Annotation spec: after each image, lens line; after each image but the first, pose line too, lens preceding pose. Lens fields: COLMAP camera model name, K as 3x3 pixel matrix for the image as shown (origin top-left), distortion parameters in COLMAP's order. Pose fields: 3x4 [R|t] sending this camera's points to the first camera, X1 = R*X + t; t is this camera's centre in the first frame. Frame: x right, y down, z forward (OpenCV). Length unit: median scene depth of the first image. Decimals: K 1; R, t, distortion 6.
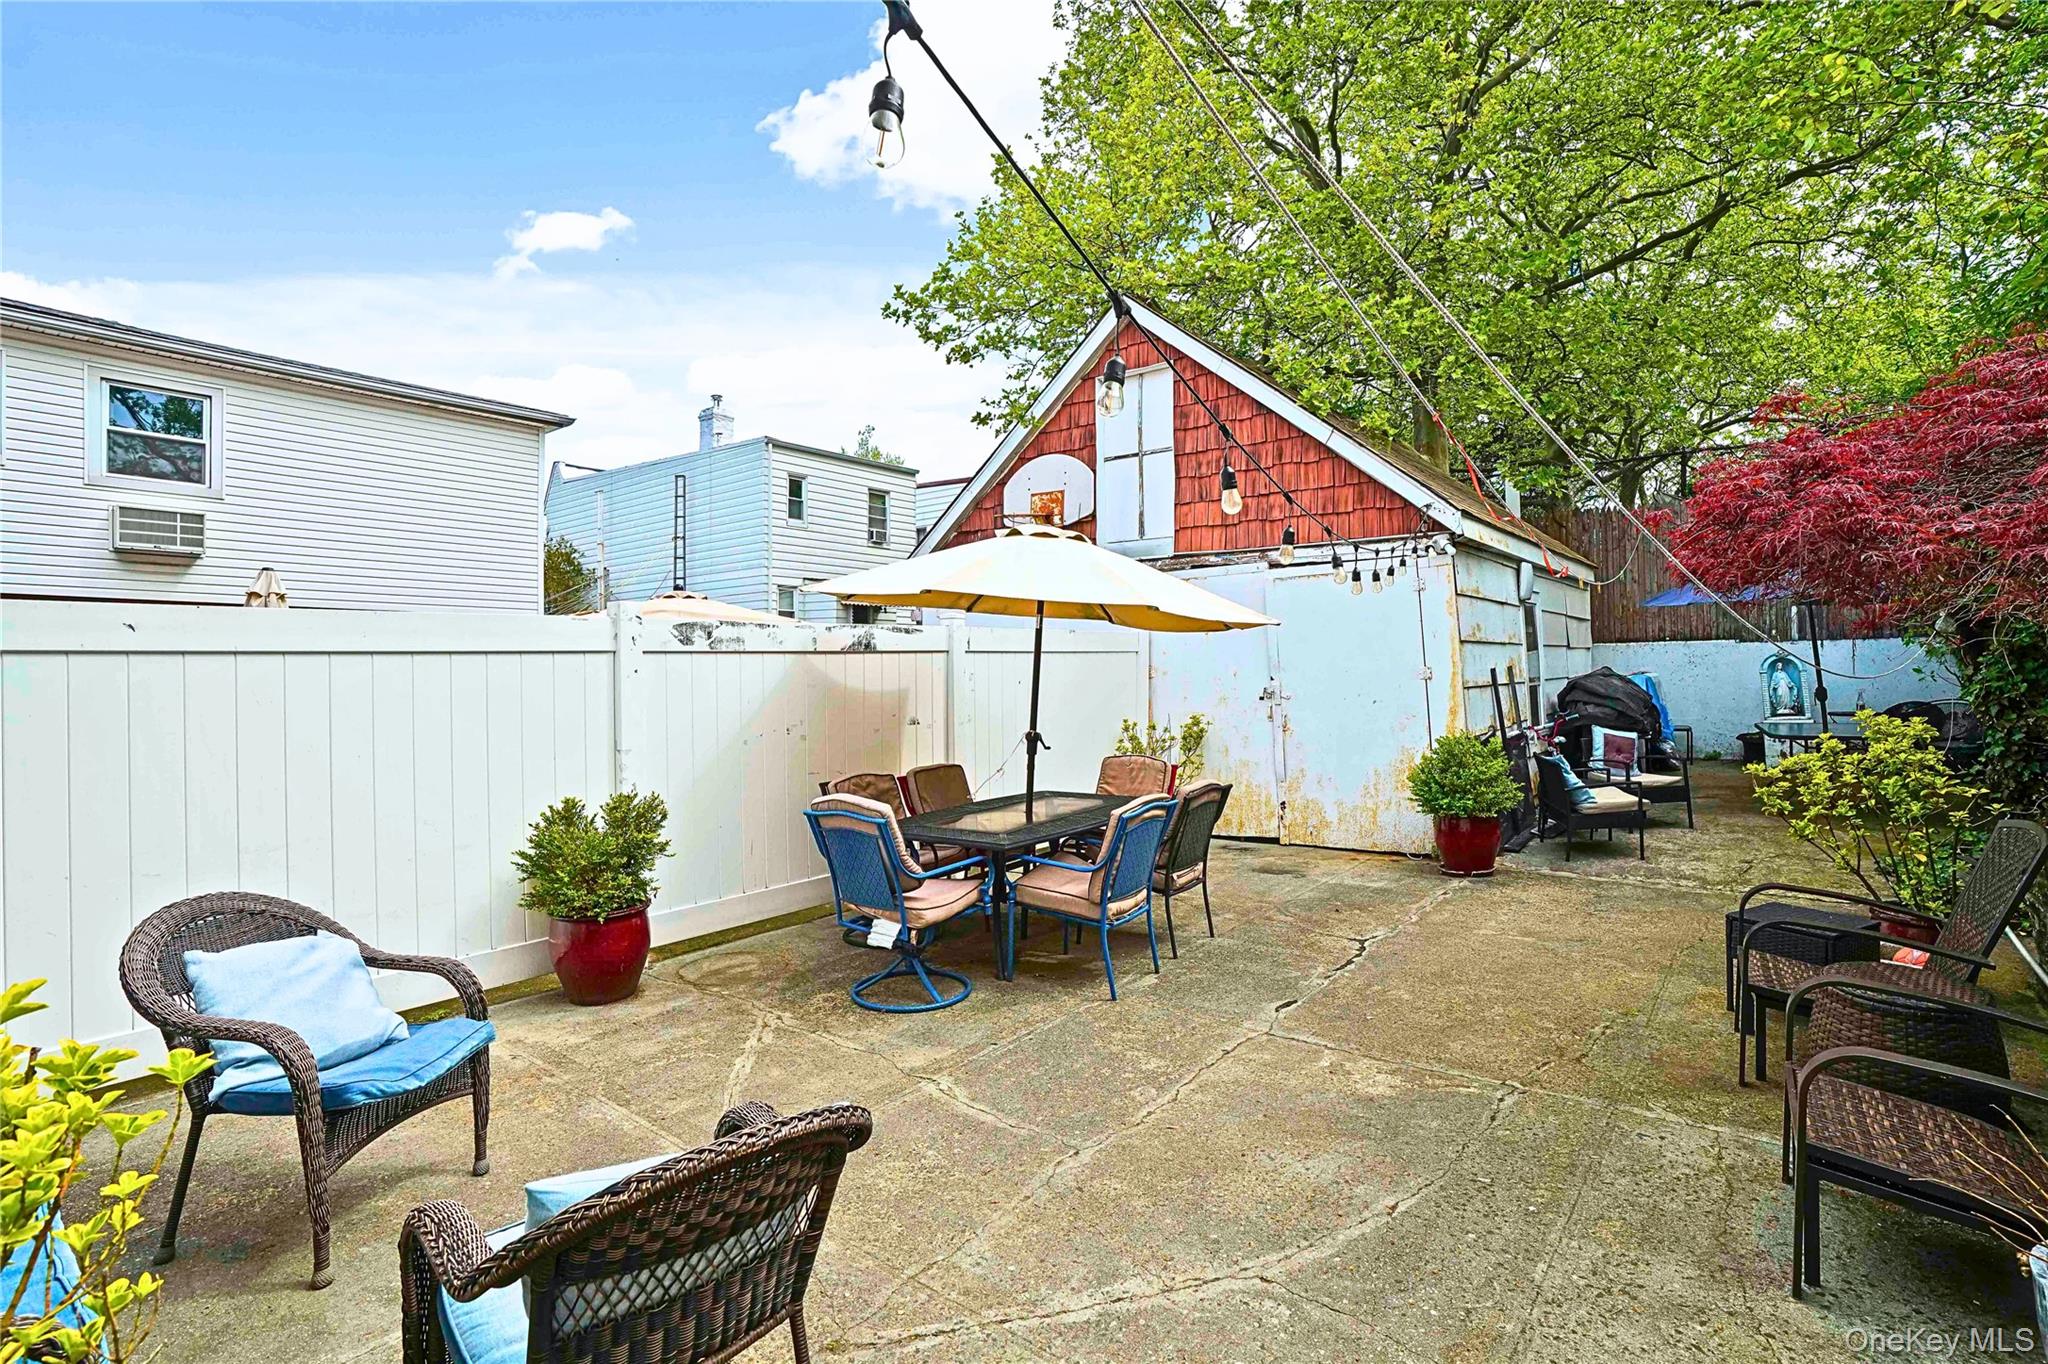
lens RADIAL K [[941.7, 0, 1038.0], [0, 941.7, 681.1], [0, 0, 1]] dist [-0.045695, 0.000175]
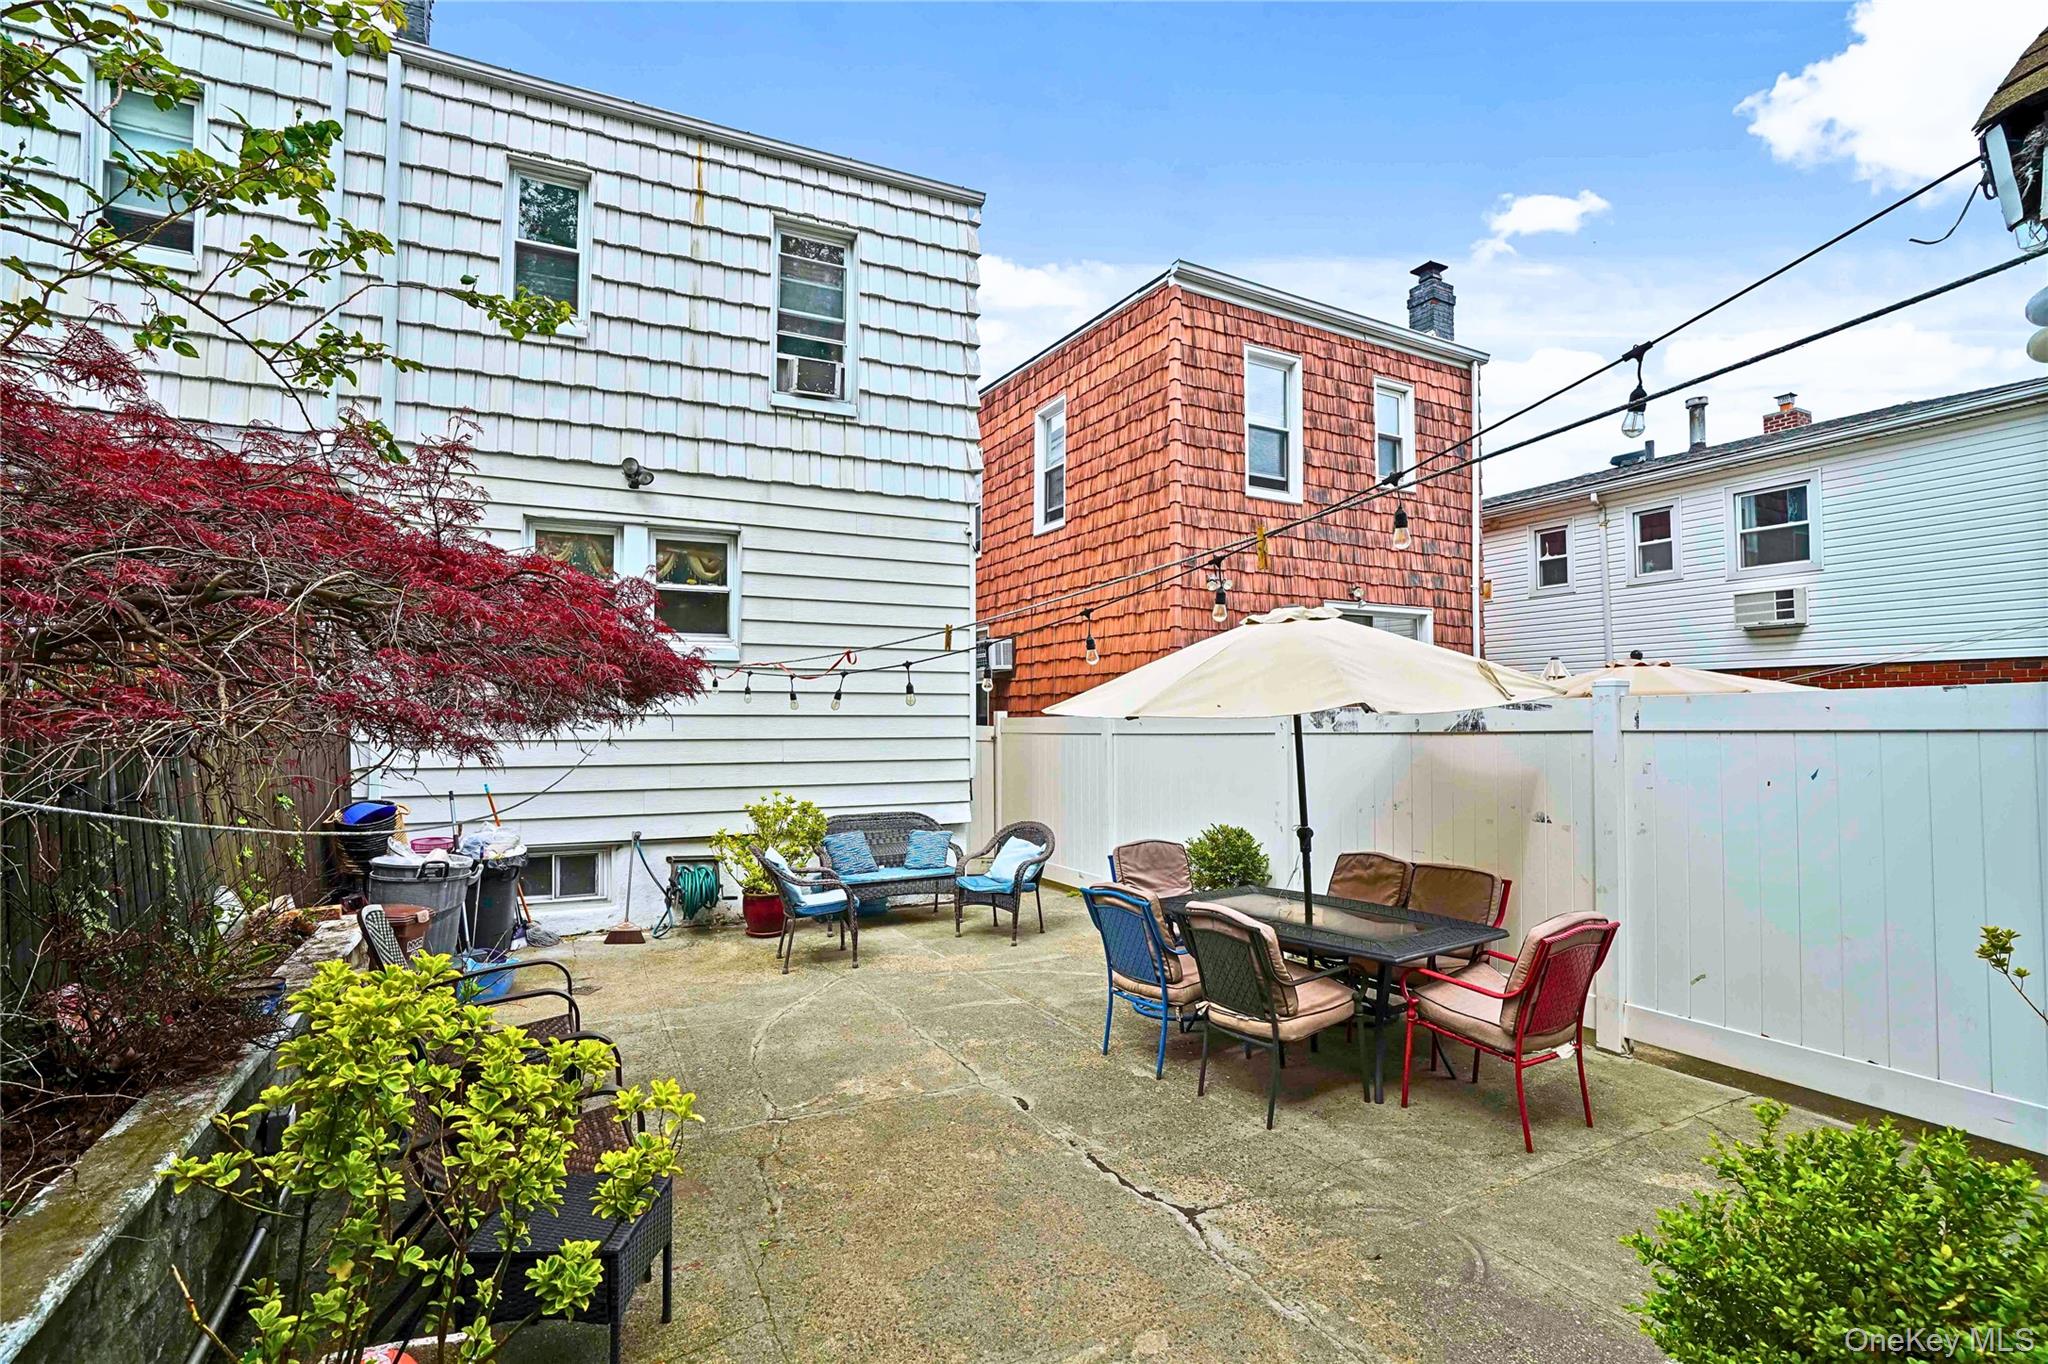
lens RADIAL K [[941.7, 0, 1039.4], [0, 941.7, 680.6], [0, 0, 1]] dist [-0.045695, 0.000175]
pose [[-0.400167, -0.032444, -0.915868, 0.954834], [0.000780, 0.999361, -0.035743, -0.057612], [0.916442, -0.015018, -0.399886, 1.140792]]
